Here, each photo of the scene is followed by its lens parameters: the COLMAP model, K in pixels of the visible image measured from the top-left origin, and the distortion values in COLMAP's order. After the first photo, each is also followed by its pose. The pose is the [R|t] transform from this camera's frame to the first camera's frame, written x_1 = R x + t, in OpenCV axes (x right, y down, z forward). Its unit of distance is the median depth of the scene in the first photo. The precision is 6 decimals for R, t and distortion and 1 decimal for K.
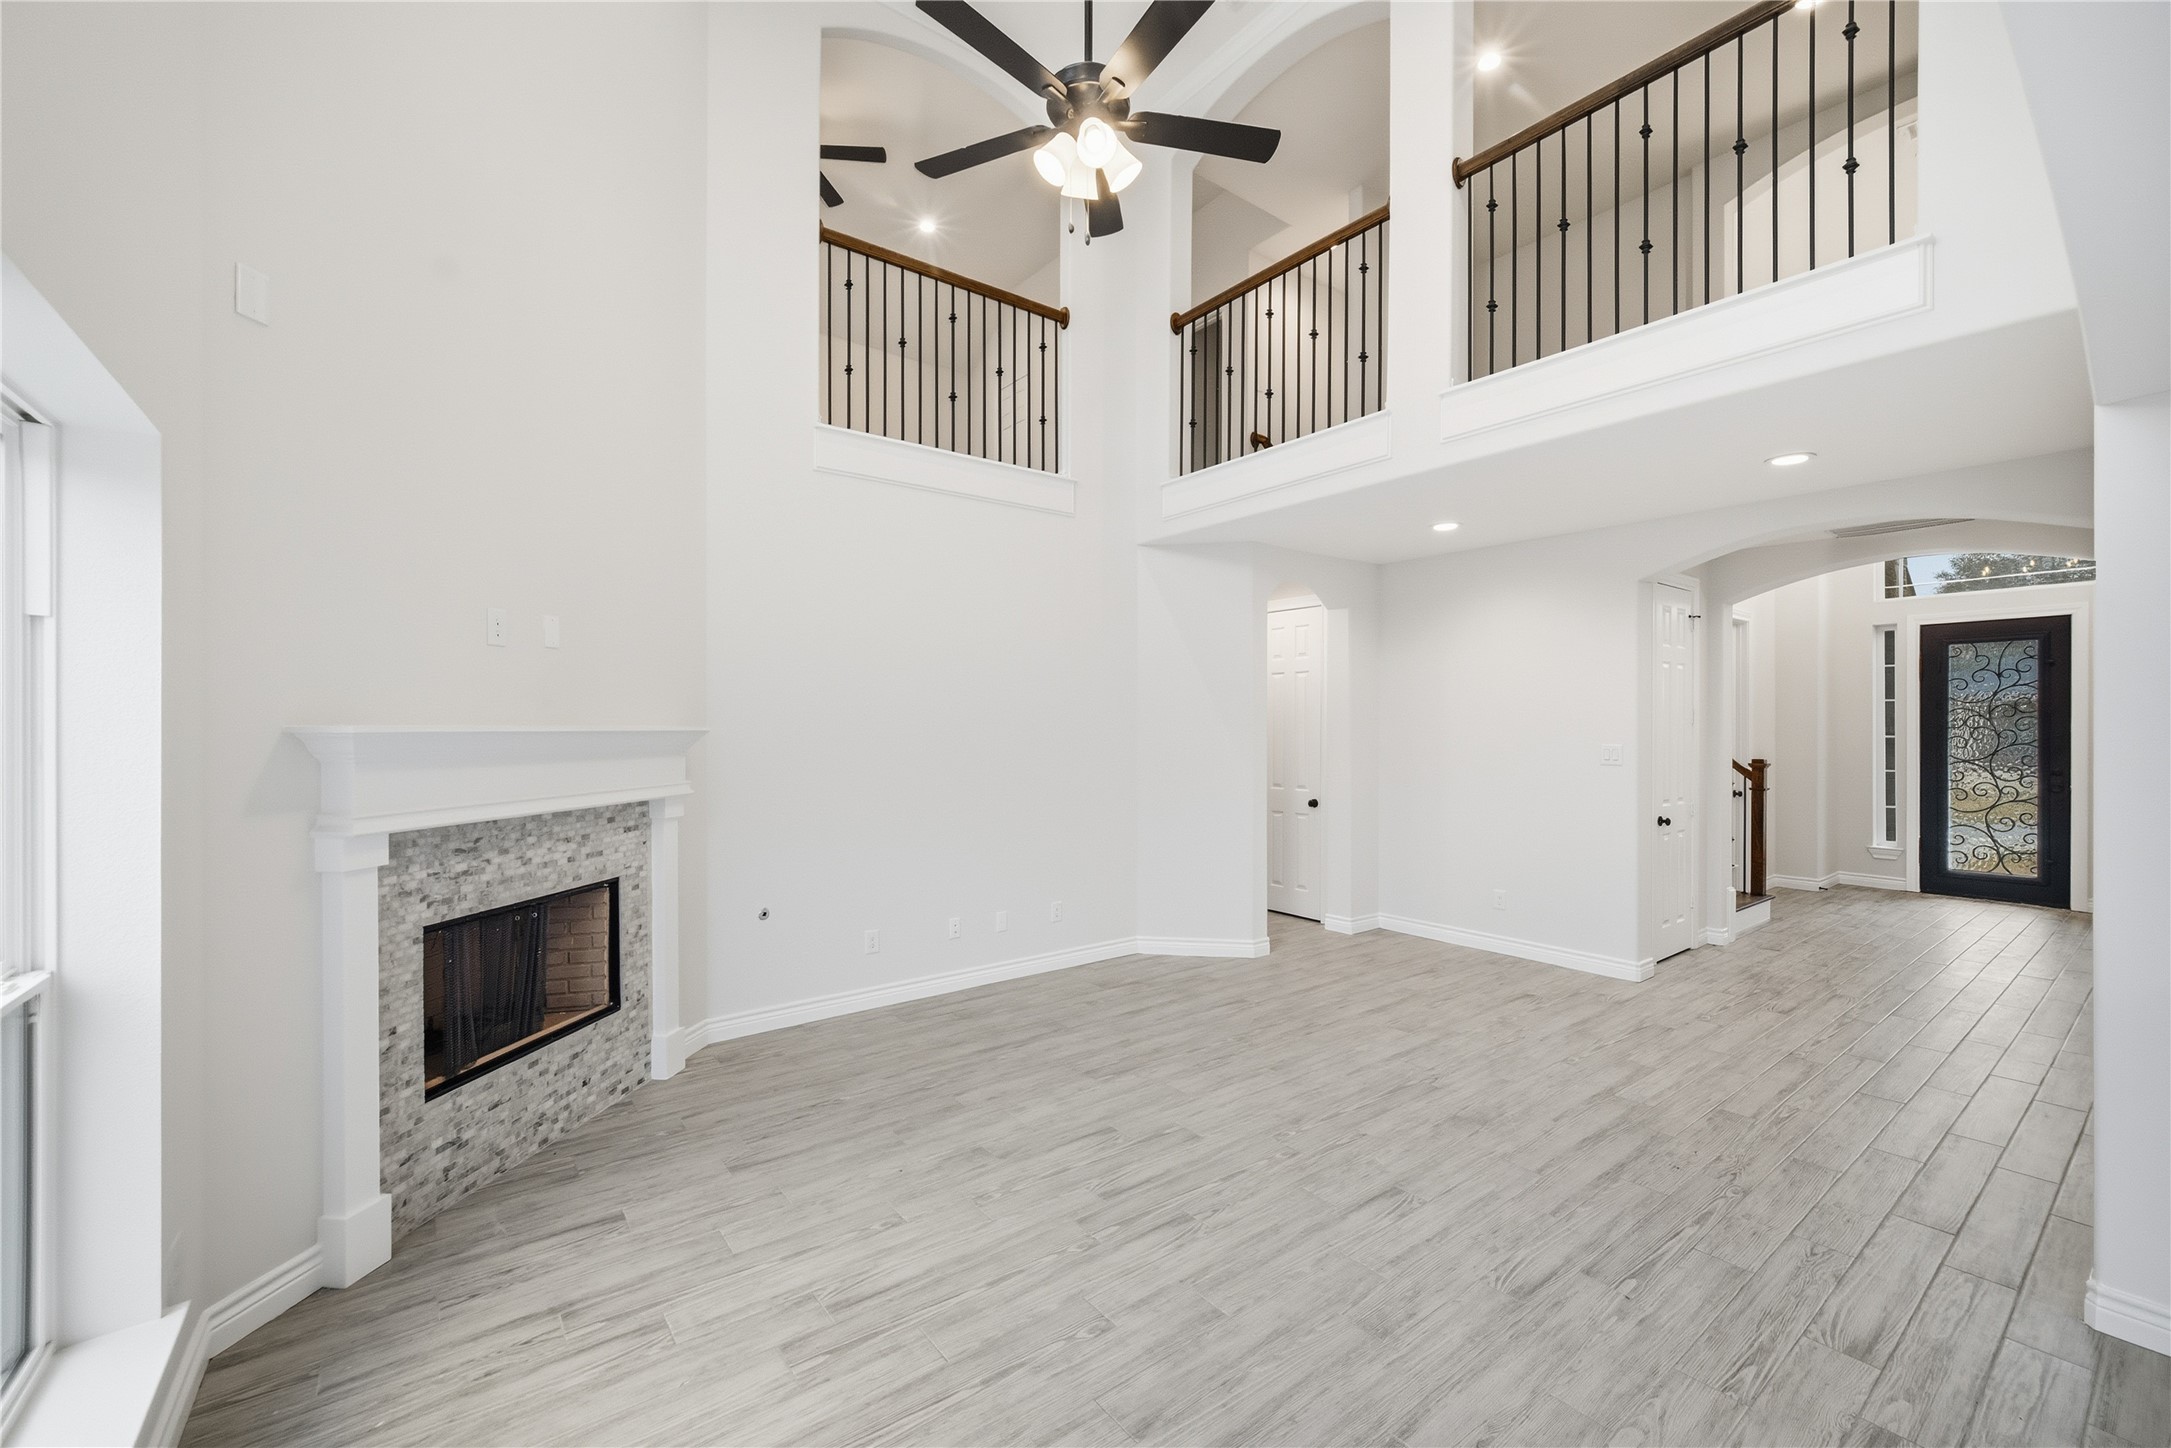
lens RADIAL K [[889.0, 0, 1087.2], [0, 889.0, 736.8], [0, 0, 1]] dist [-0.005040, 0.001233]
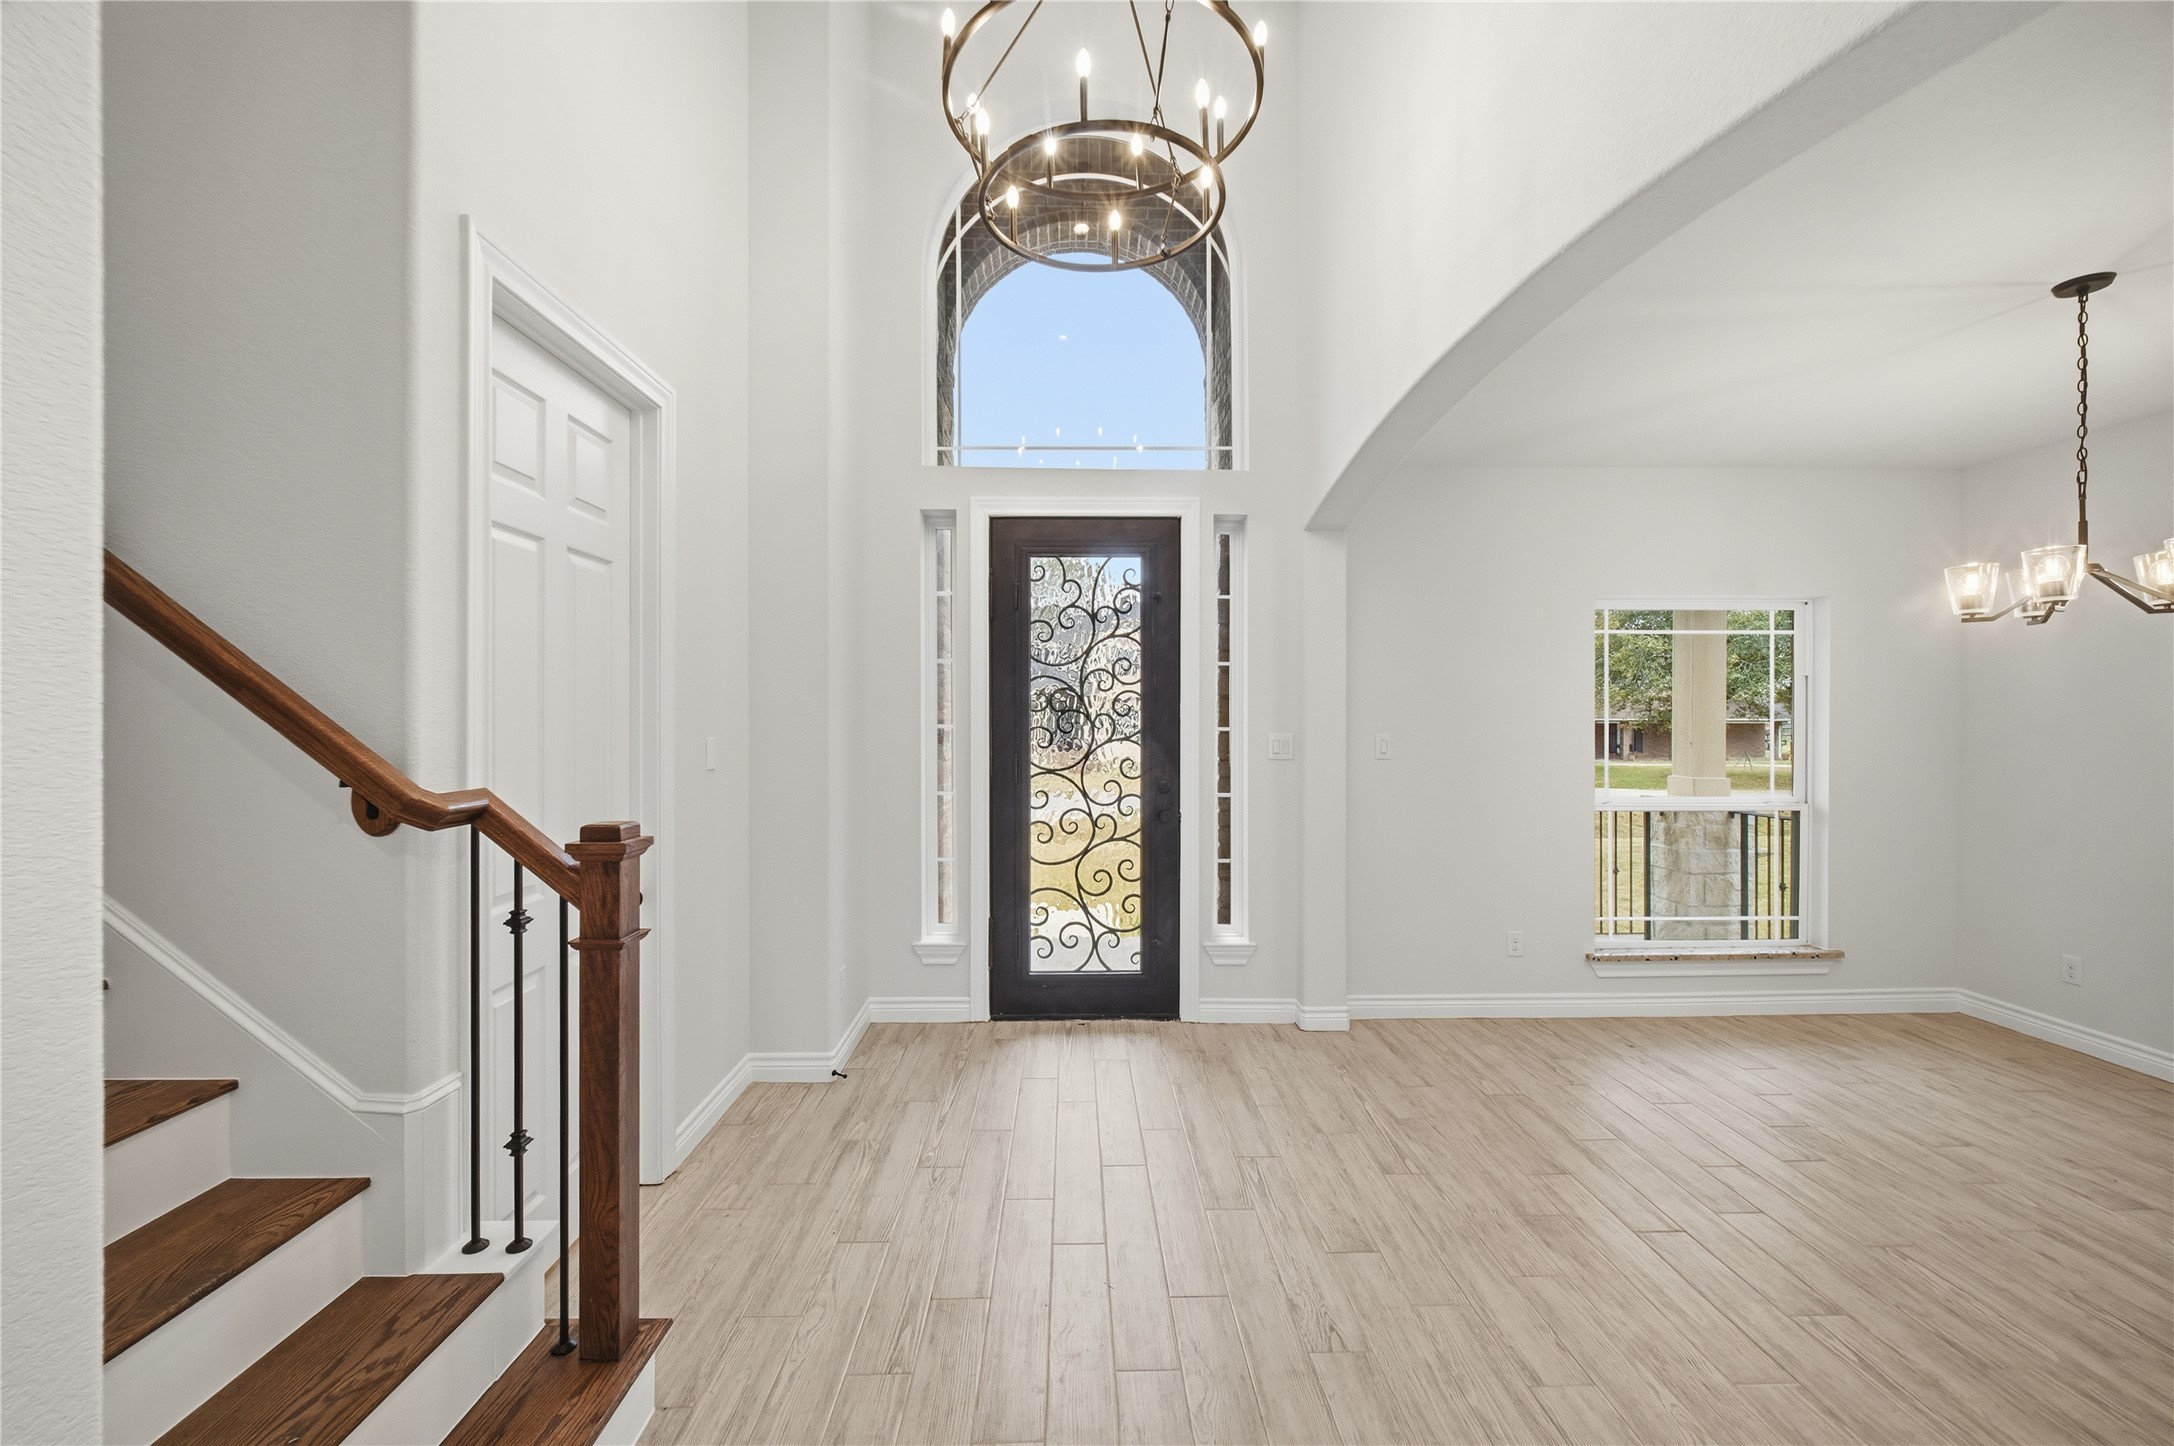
lens RADIAL K [[890.2, 0, 1083.5], [0, 890.2, 723.6], [0, 0, 1]] dist [-0.005040, 0.001233]
pose [[0.592707, -0.002135, 0.805415, 0.571817], [0.003401, 0.999994, 0.000148, -0.002155], [-0.805411, 0.002651, 0.592711, 0.670552]]
